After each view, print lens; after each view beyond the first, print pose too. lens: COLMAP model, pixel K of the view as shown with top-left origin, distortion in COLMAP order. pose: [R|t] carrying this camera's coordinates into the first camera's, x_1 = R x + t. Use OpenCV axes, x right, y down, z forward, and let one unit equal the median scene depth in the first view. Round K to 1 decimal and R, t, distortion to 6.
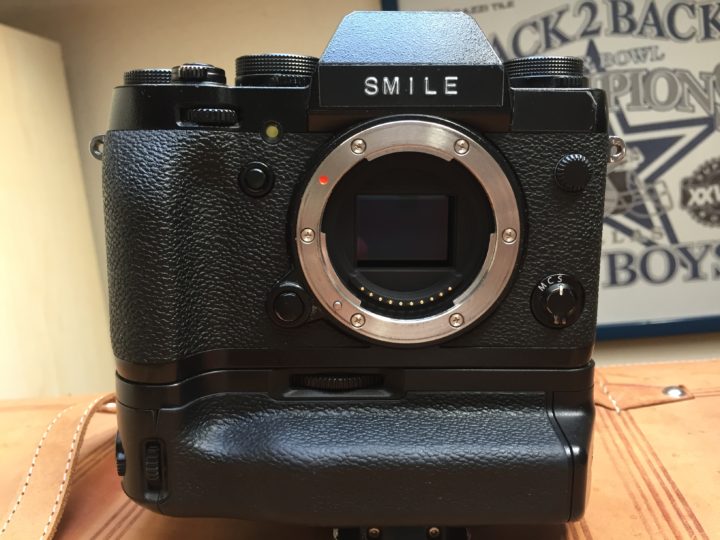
lens RADIAL K [[665.7, 0, 359.8], [0, 665.7, 268.4], [0, 0, 1]] dist [0.026461, 0.000000]
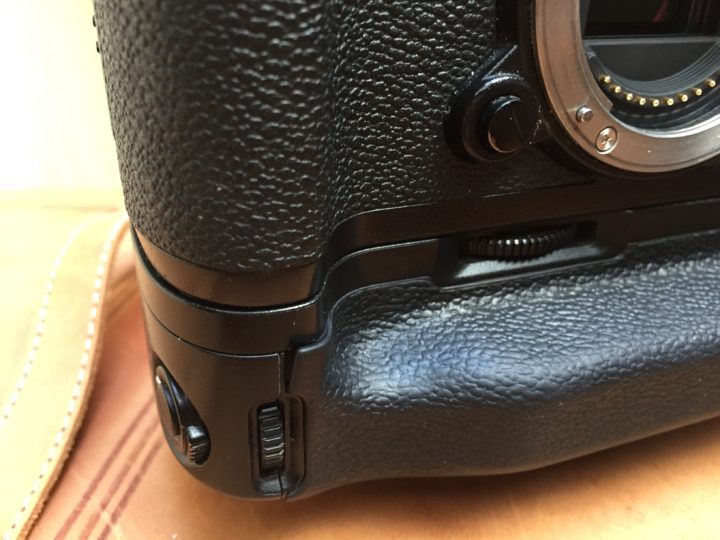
lens RADIAL K [[665.7, 0, 353.8], [0, 665.7, 283.3], [0, 0, 1]] dist [0.026461, 0.000000]
pose [[0.936656, -0.146390, 0.318190, -0.391158], [0.023379, 0.932571, 0.360228, -0.016232], [-0.349469, -0.329970, 0.876921, 0.533555]]
